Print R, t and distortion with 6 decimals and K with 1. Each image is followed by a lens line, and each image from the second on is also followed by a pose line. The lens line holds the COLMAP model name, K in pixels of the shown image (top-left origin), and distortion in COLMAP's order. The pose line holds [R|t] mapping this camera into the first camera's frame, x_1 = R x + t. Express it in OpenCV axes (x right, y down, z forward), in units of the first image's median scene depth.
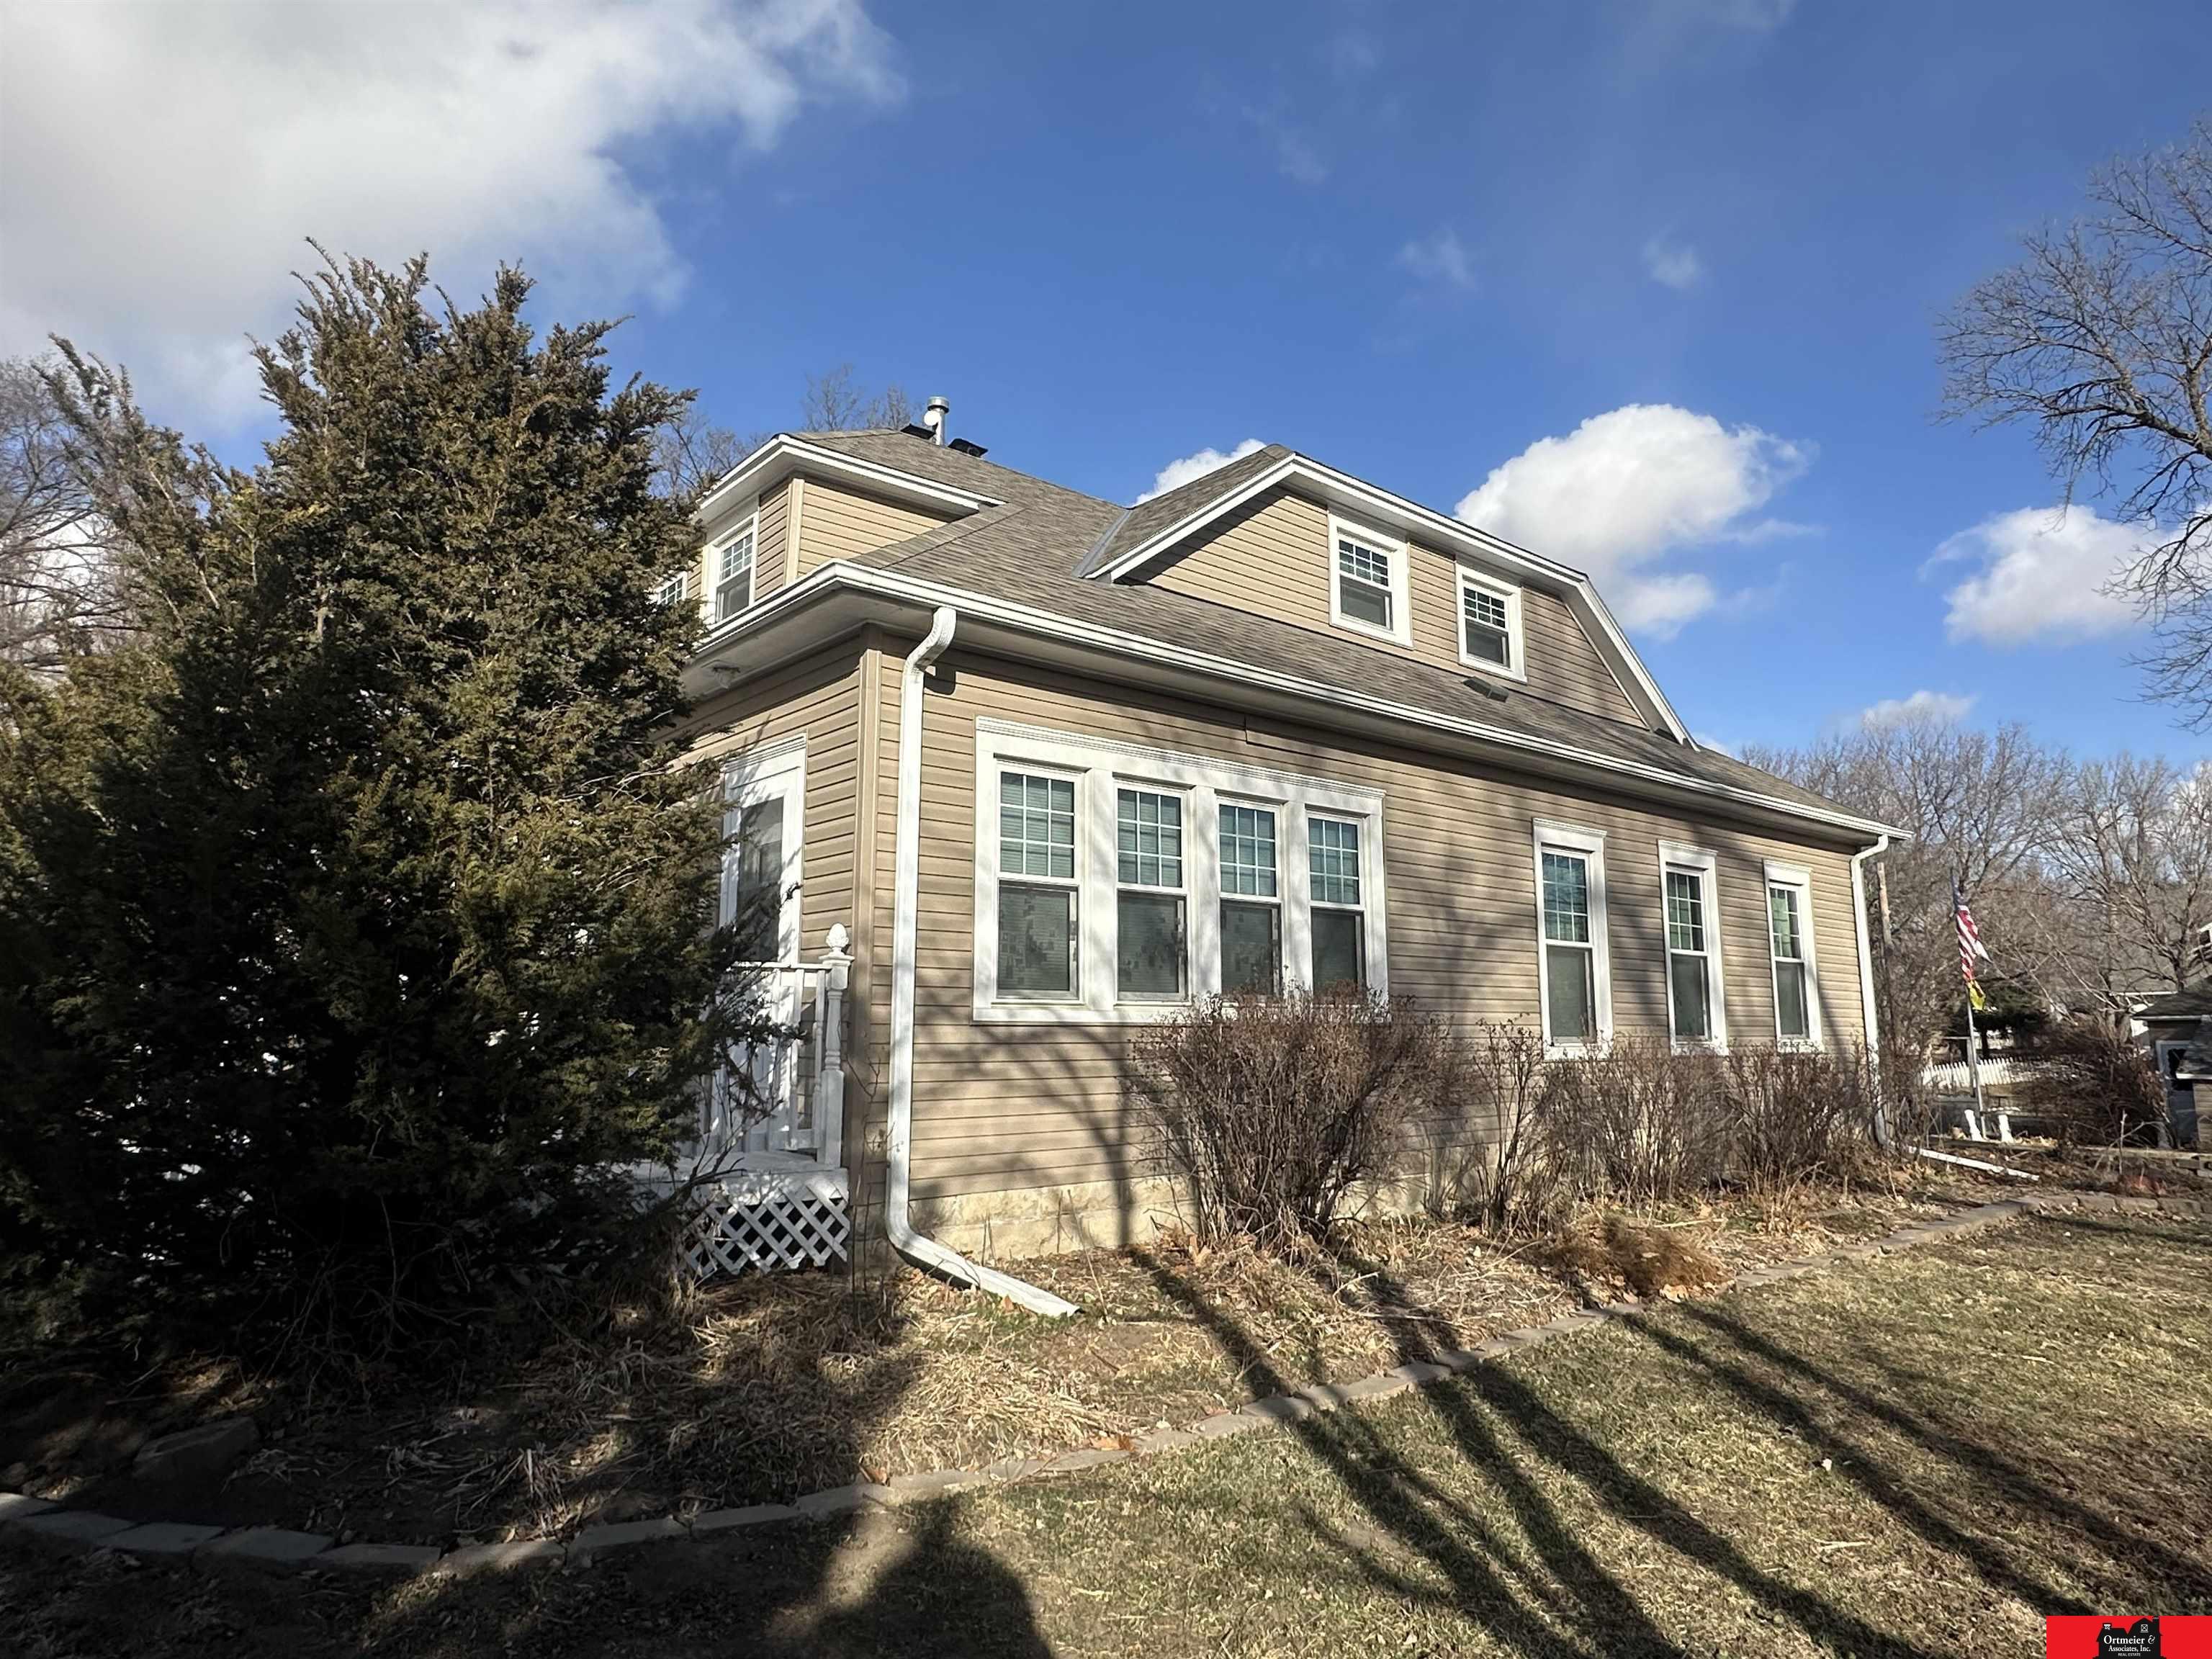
lens RADIAL K [[1351.3, 0, 1107.9], [0, 1351.3, 829.8], [0, 0, 1]] dist [-0.000924, 0.000951]
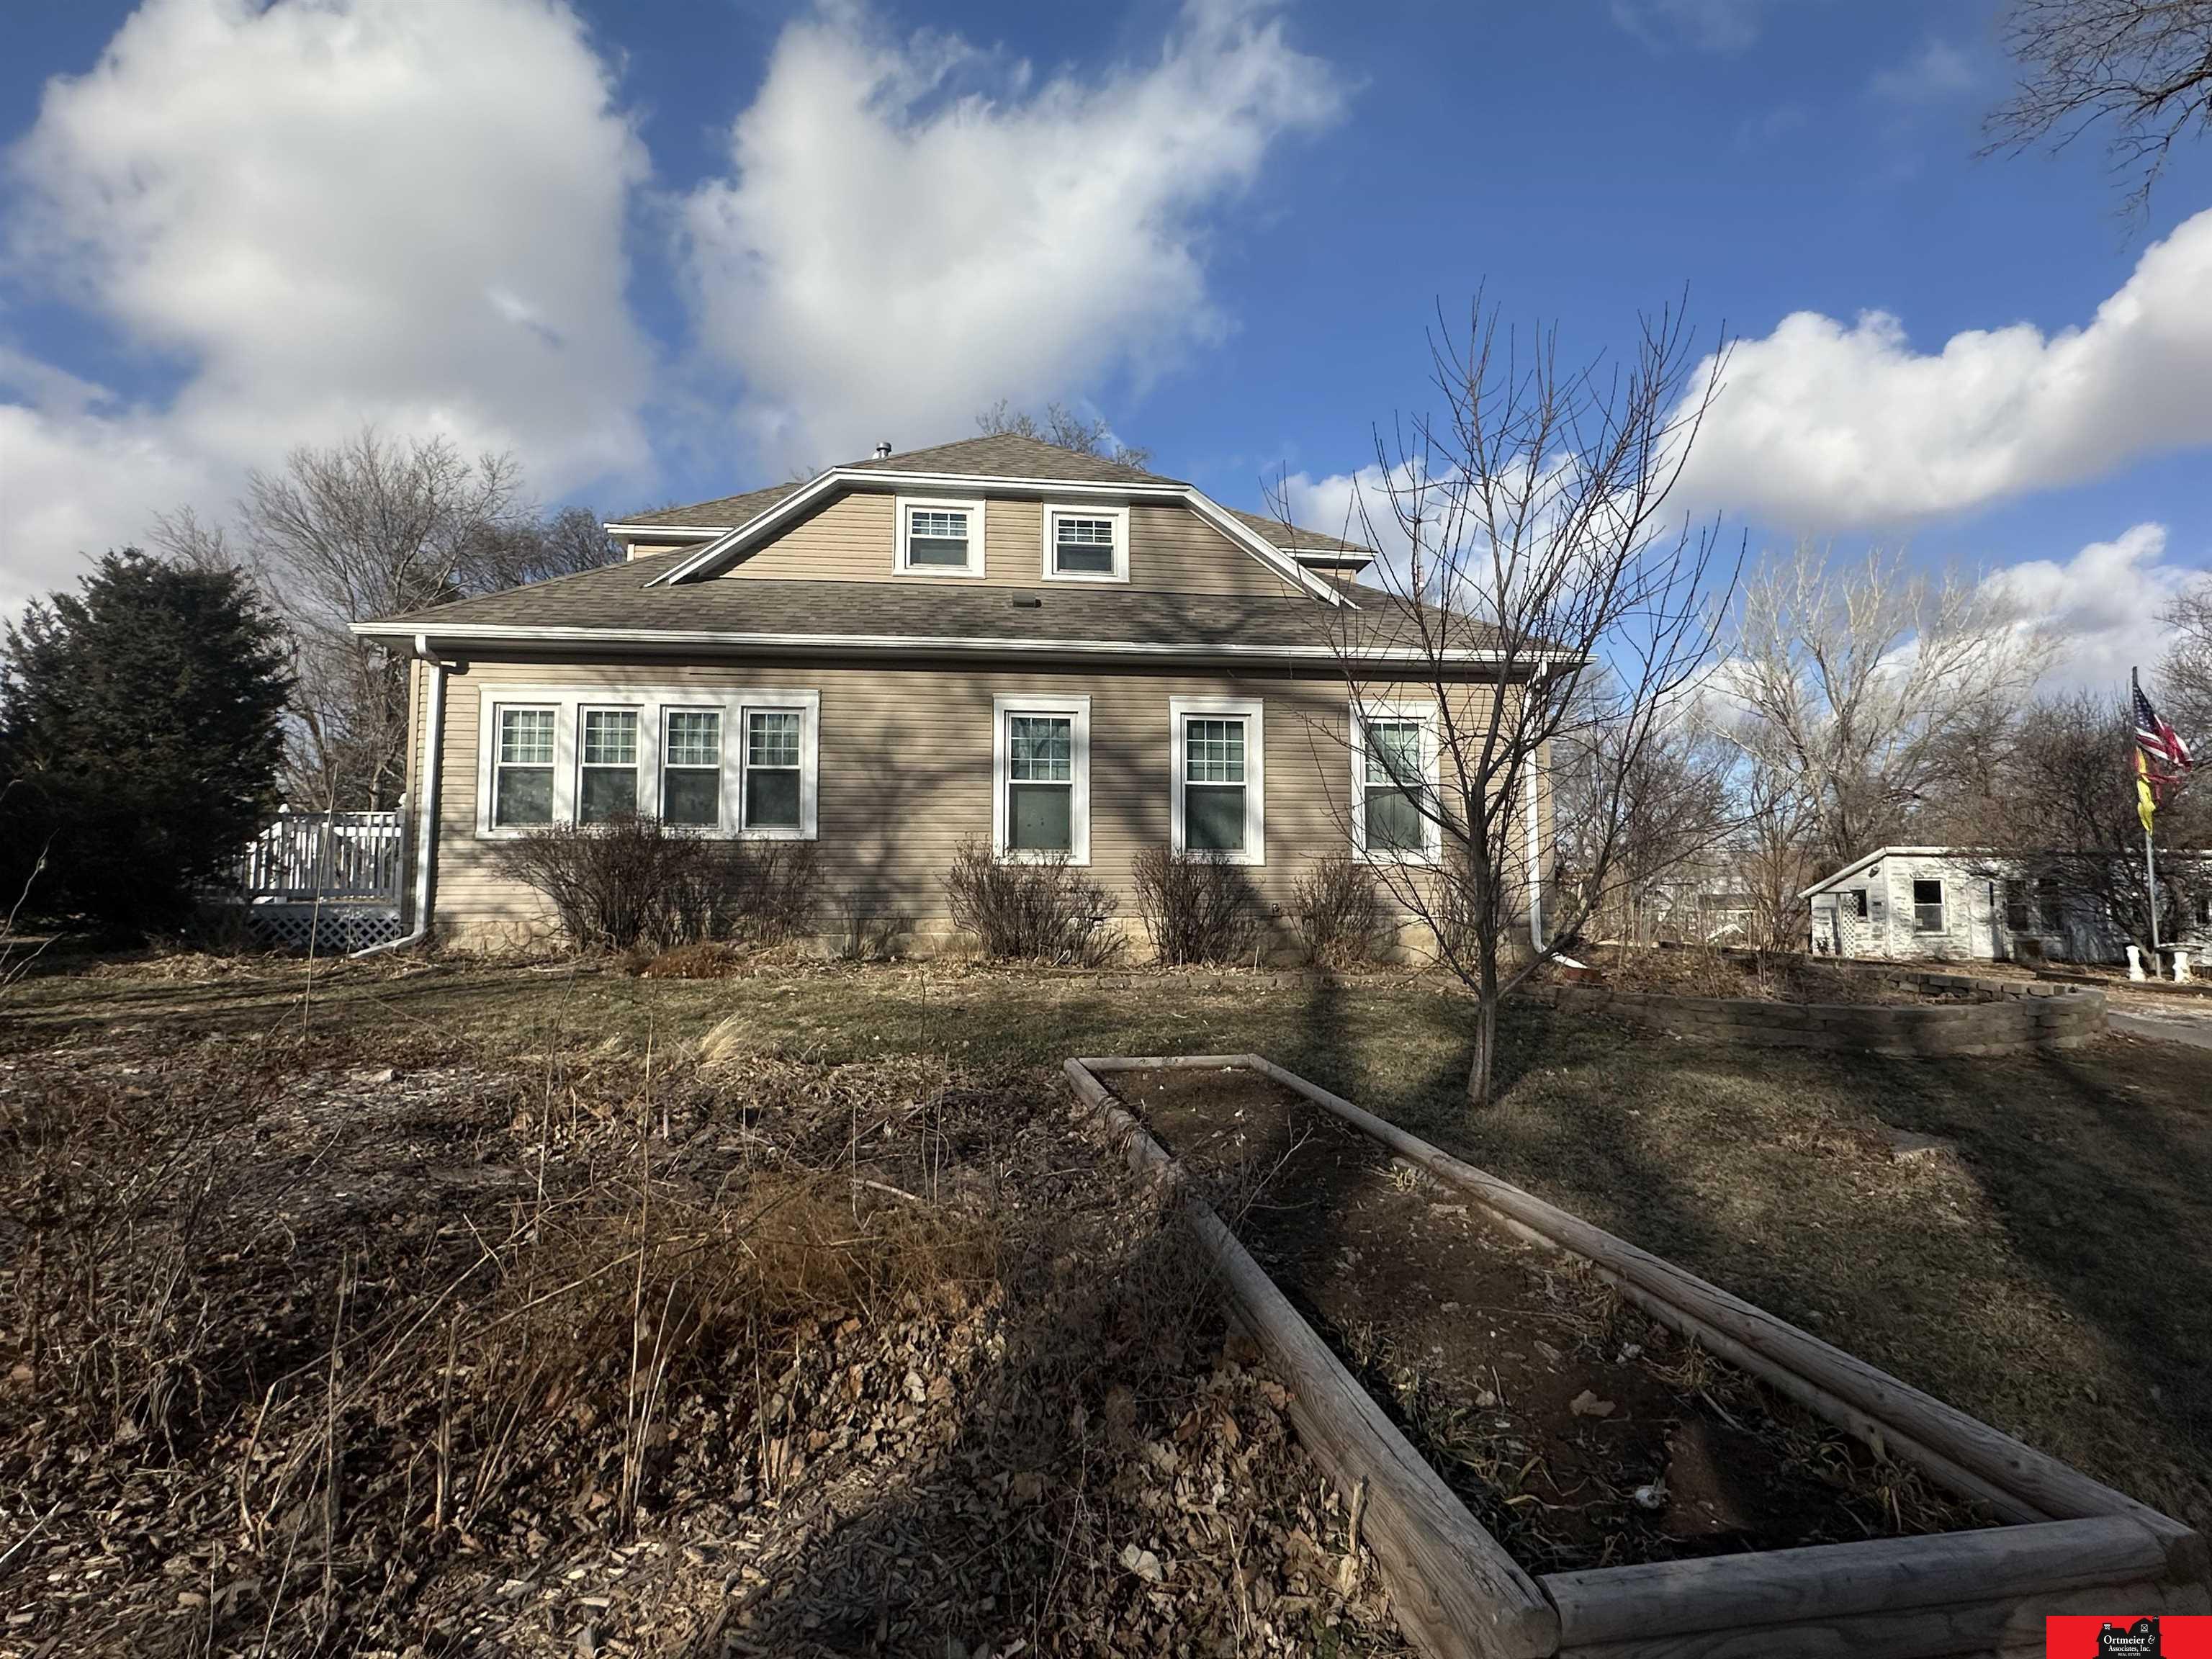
lens RADIAL K [[1098.9, 0, 1115.9], [0, 1098.9, 831.7], [0, 0, 1]] dist [-0.002866, -0.000448]
pose [[0.830422, -0.032426, -0.556191, 1.190397], [0.084721, 0.994045, 0.068540, 0.075237], [0.550656, -0.104038, 0.828223, 0.131897]]
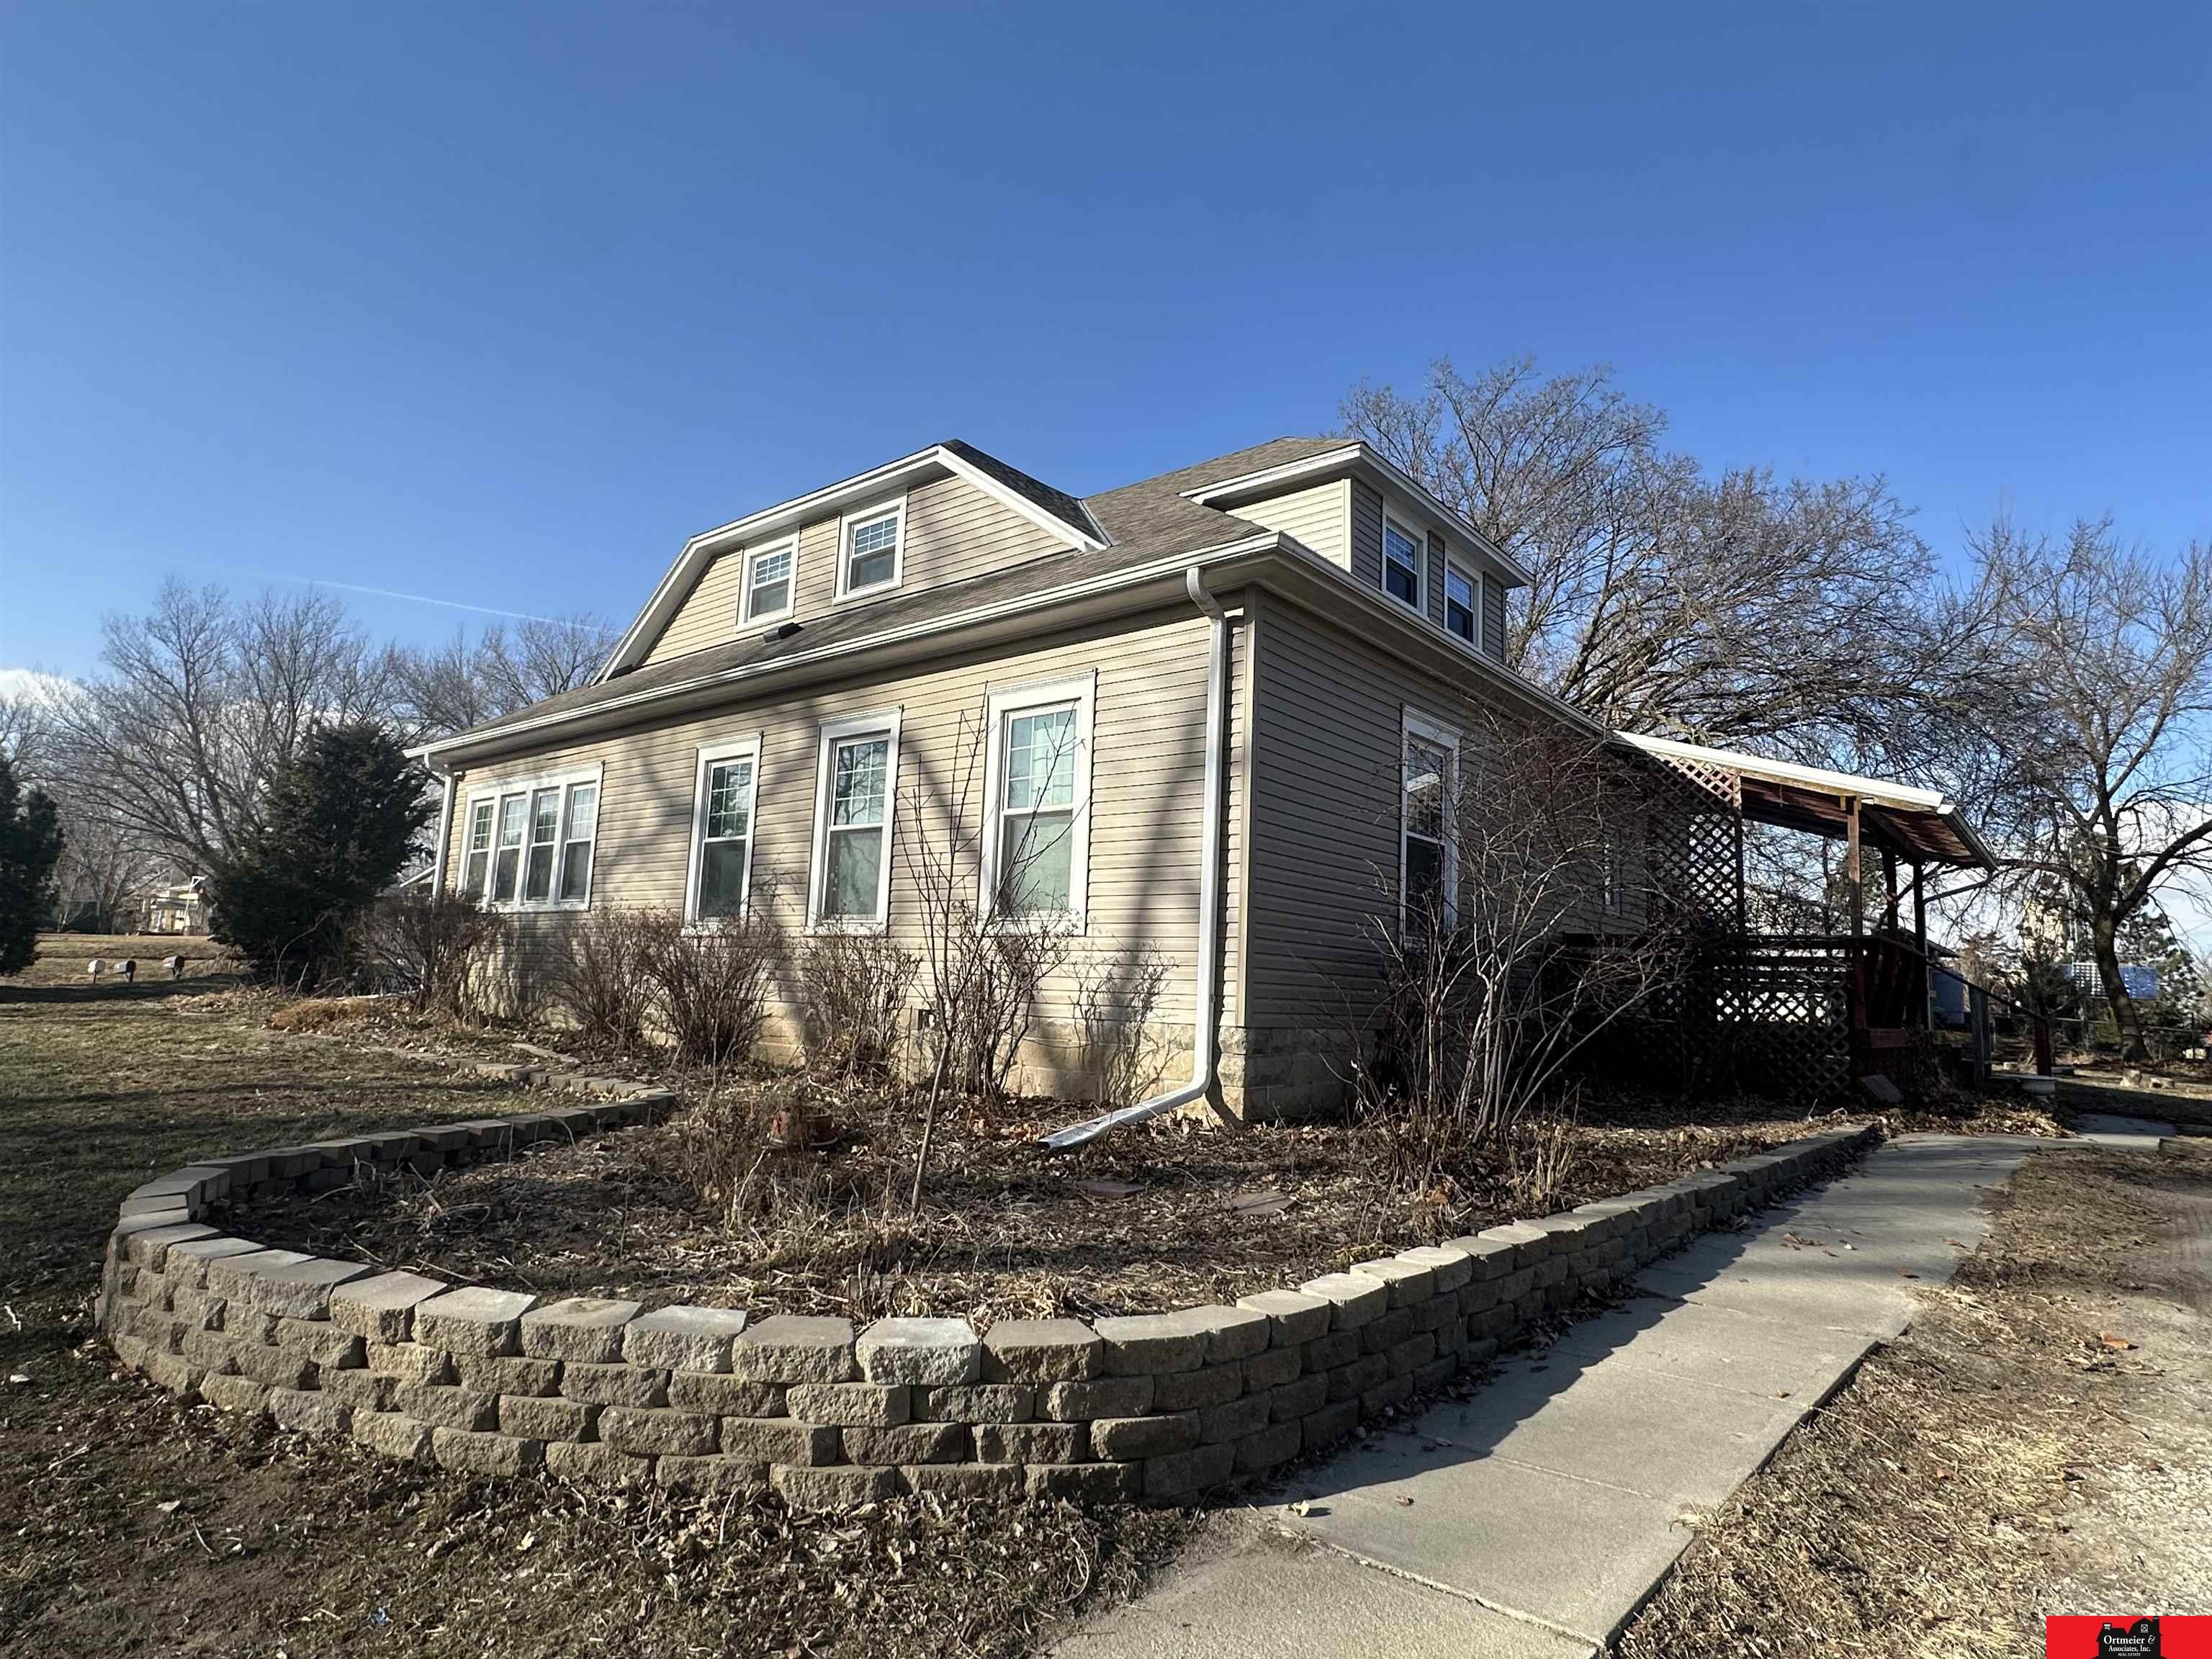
lens RADIAL K [[1208.0, 0, 1106.0], [0, 1208.0, 829.5], [0, 0, 1]] dist [-0.023085, 0.022447]
pose [[0.147345, -0.121419, -0.981604, 1.640762], [0.105582, 0.988697, -0.106447, 0.255914], [0.983434, -0.087956, 0.158499, 1.348983]]
